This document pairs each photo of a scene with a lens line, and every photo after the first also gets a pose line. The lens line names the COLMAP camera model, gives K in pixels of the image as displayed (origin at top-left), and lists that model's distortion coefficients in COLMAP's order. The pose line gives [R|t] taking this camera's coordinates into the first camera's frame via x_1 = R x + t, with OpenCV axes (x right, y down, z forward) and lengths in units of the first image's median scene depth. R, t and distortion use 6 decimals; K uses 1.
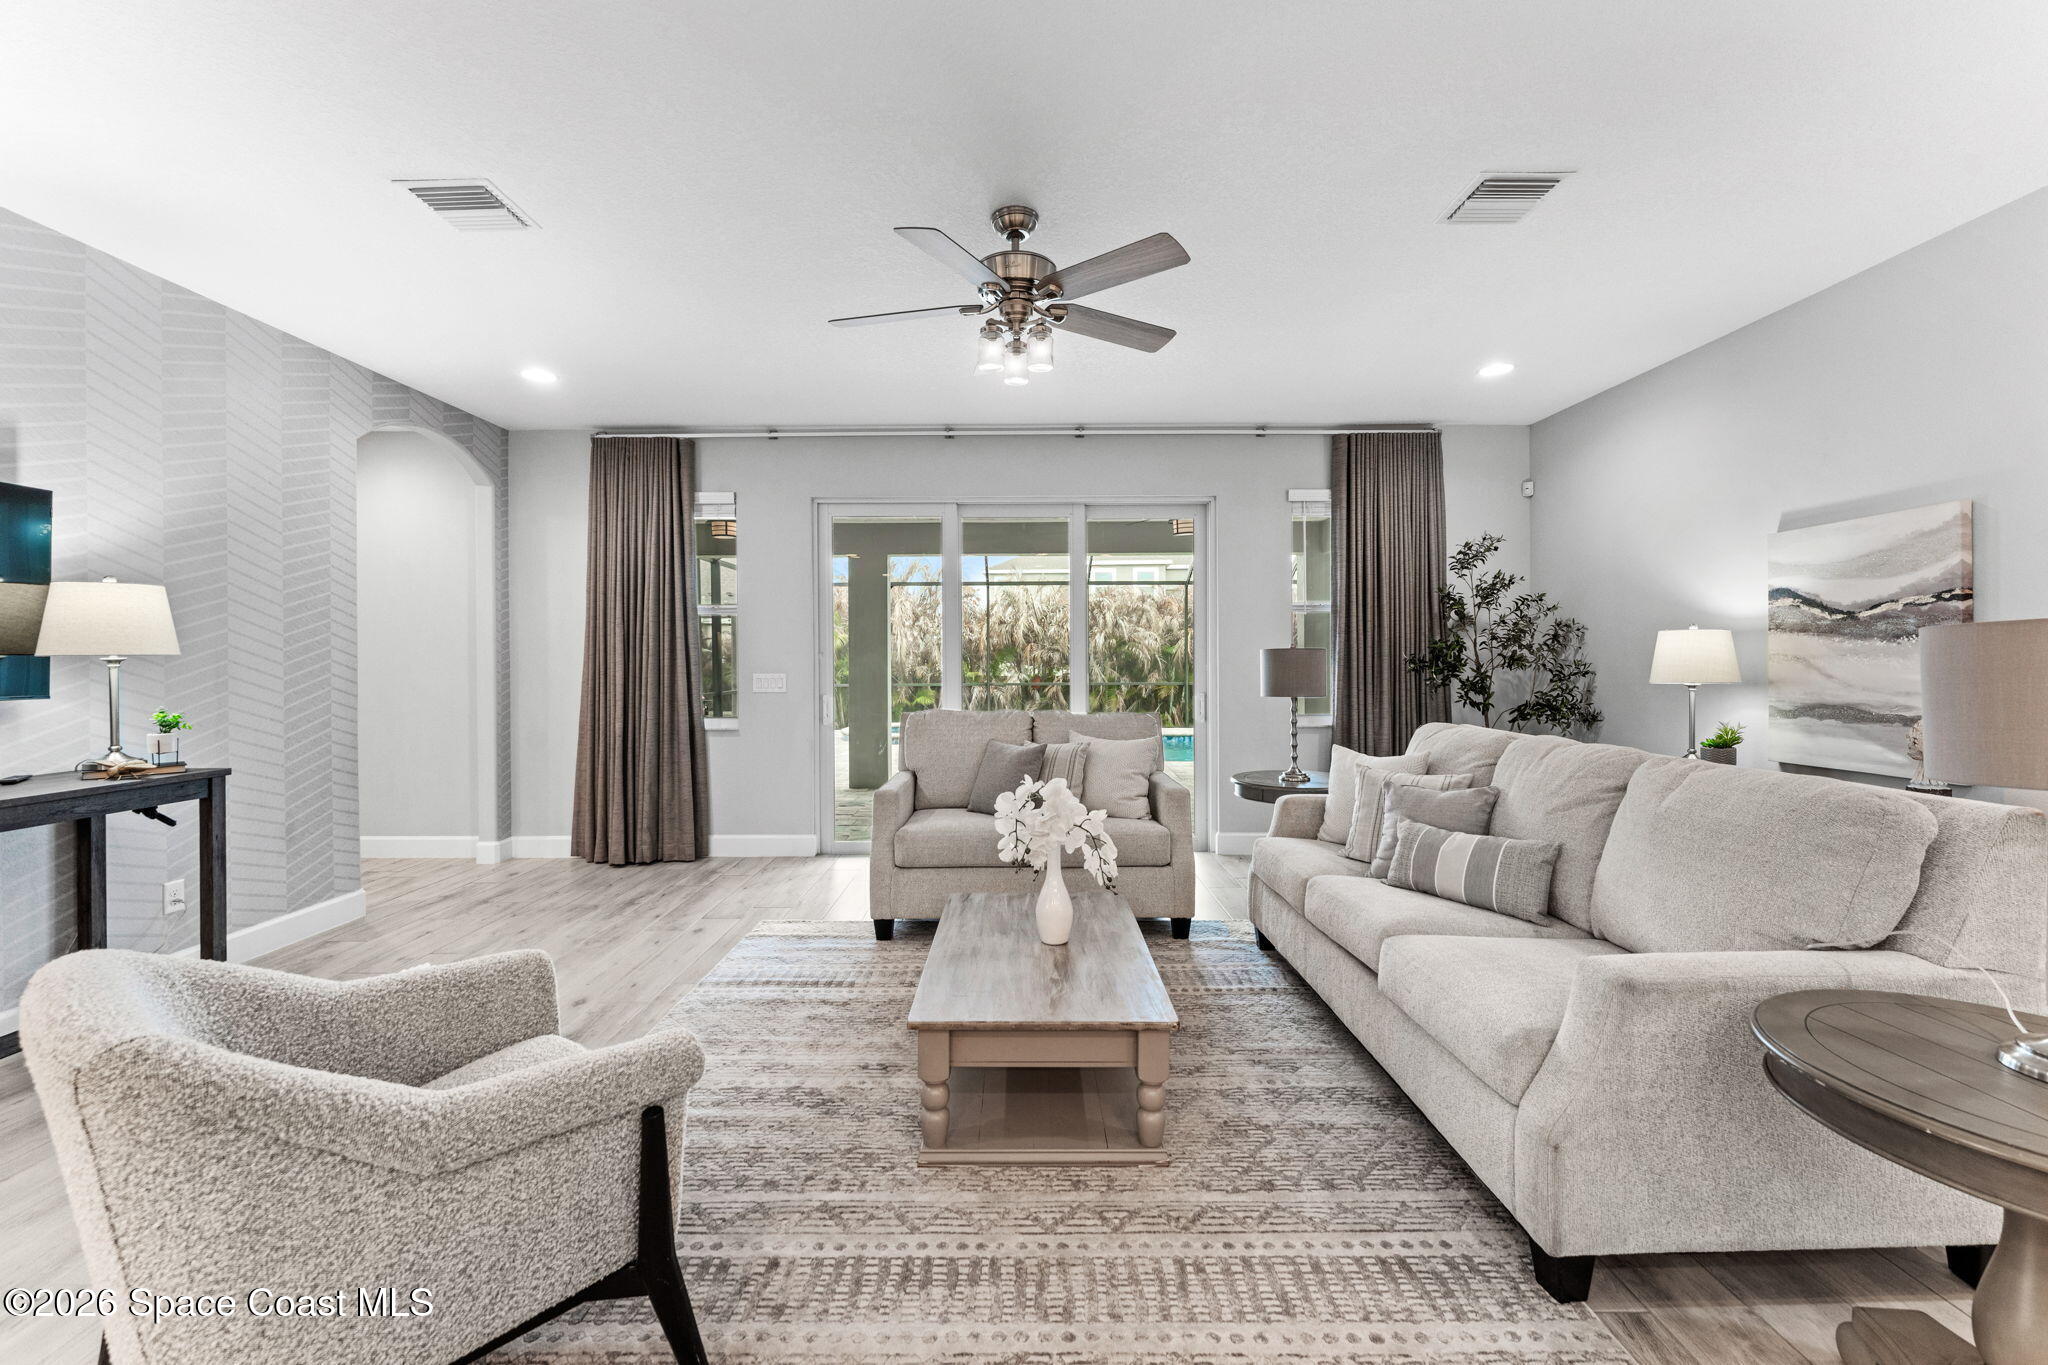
lens RADIAL K [[825.2, 0, 1023.2], [0, 825.2, 666.5], [0, 0, 1]] dist [-0.001777, -0.000465]
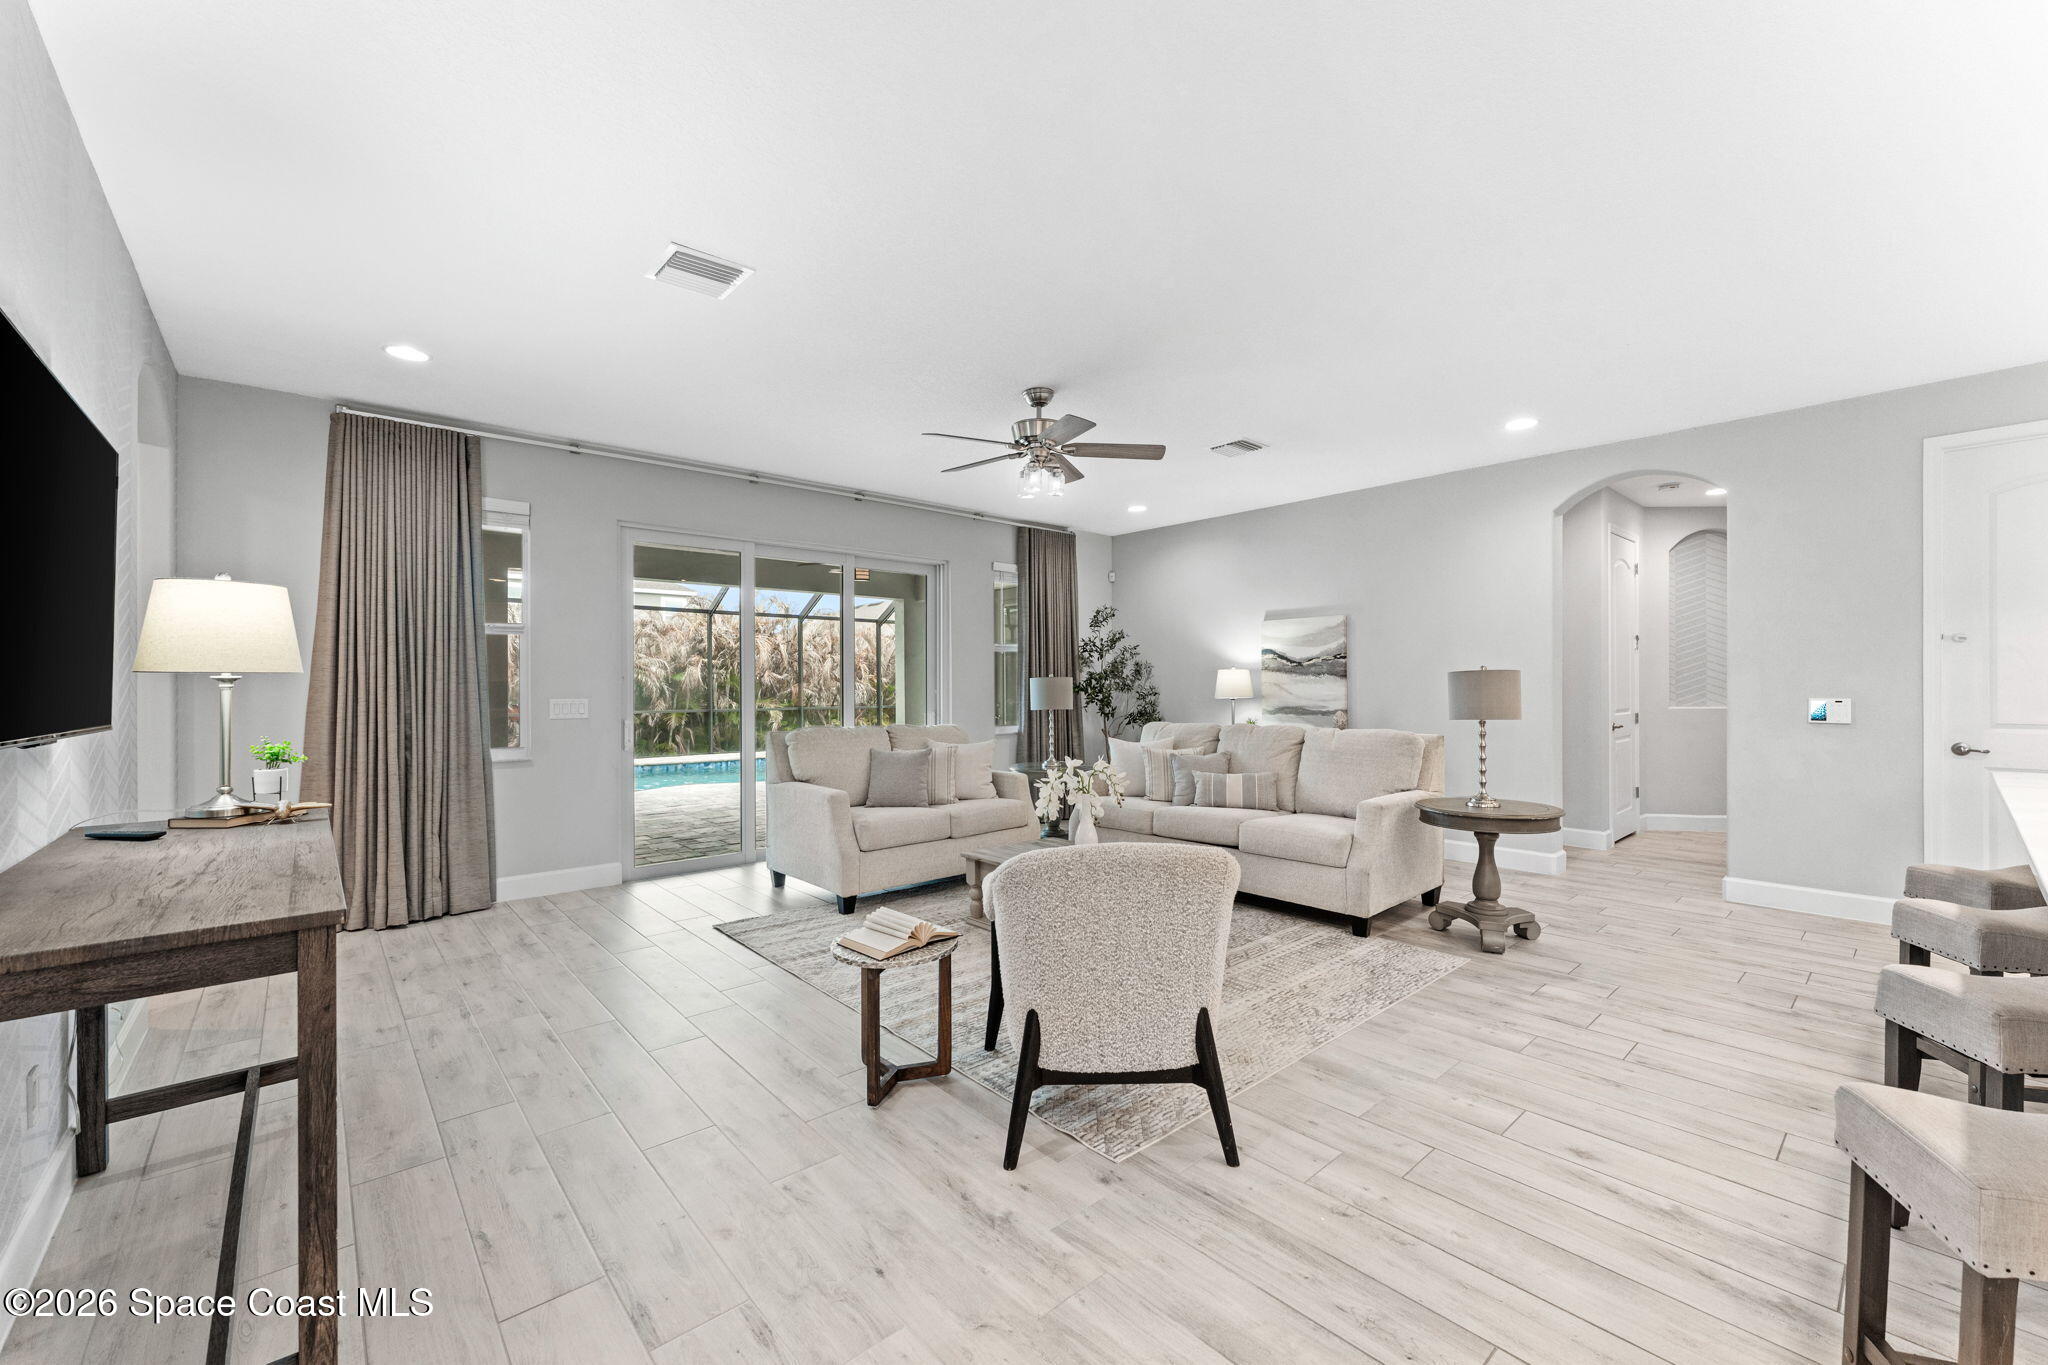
lens RADIAL K [[825.2, 0, 1029.6], [0, 825.2, 690.7], [0, 0, 1]] dist [-0.001777, -0.000465]
pose [[0.744733, -0.002316, 0.667359, -0.777204], [0.006614, 0.999970, -0.003910, 0.008491], [-0.667330, 0.007326, 0.744726, -0.086647]]
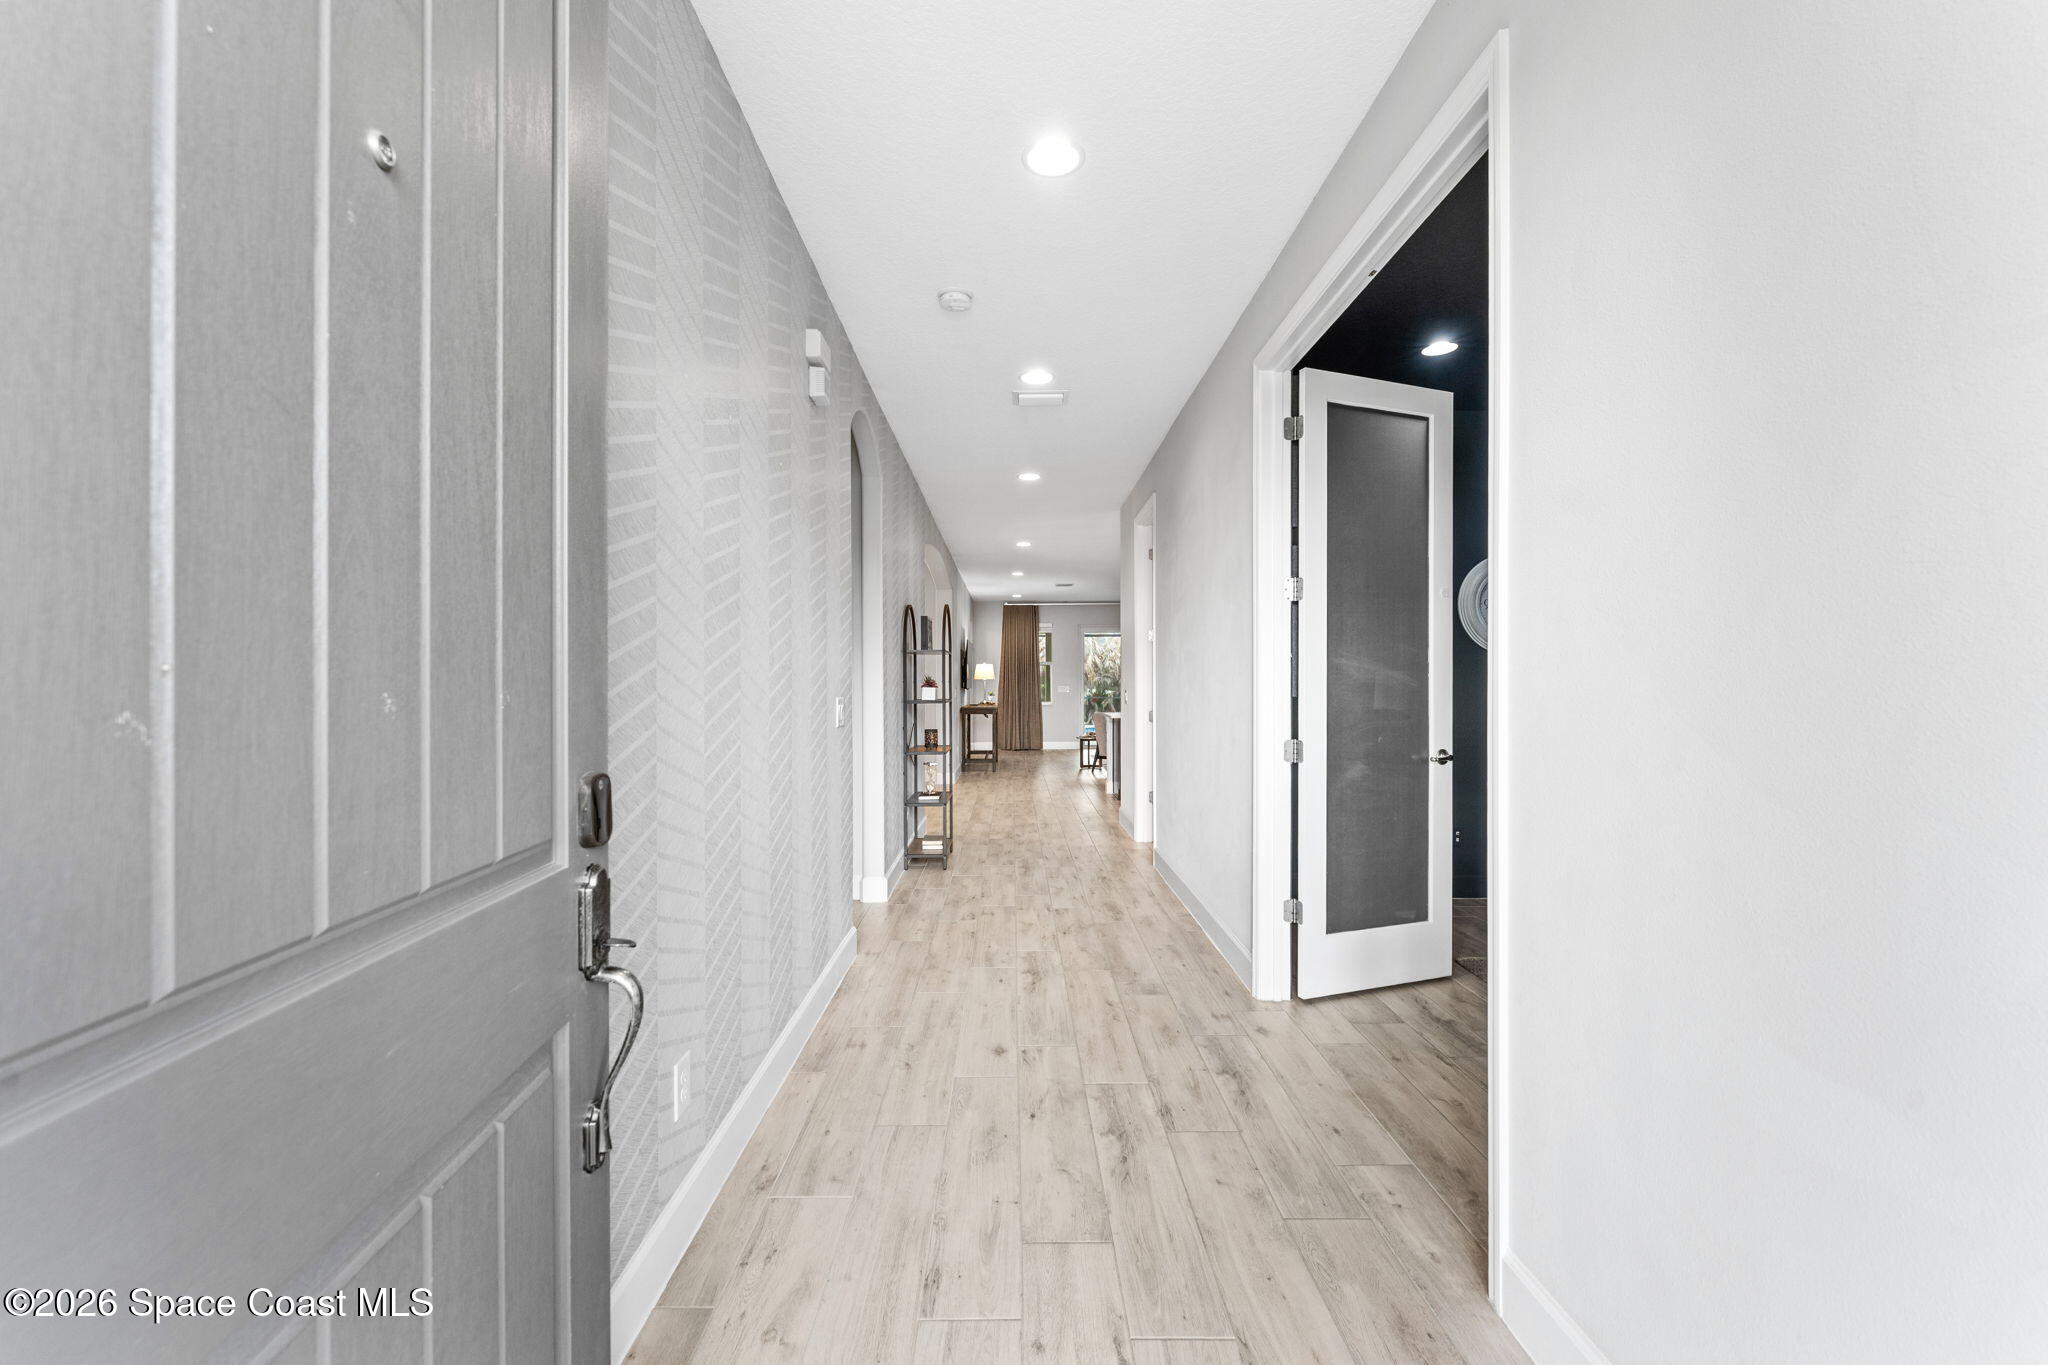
lens RADIAL K [[825.2, 0, 1022.8], [0, 825.2, 685.2], [0, 0, 1]] dist [-0.001777, -0.000465]
pose [[0.999982, 0.002017, 0.005572, -0.663934], [-0.001978, 0.999973, -0.007018, 0.036001], [-0.005586, 0.007007, 0.999960, -2.721267]]
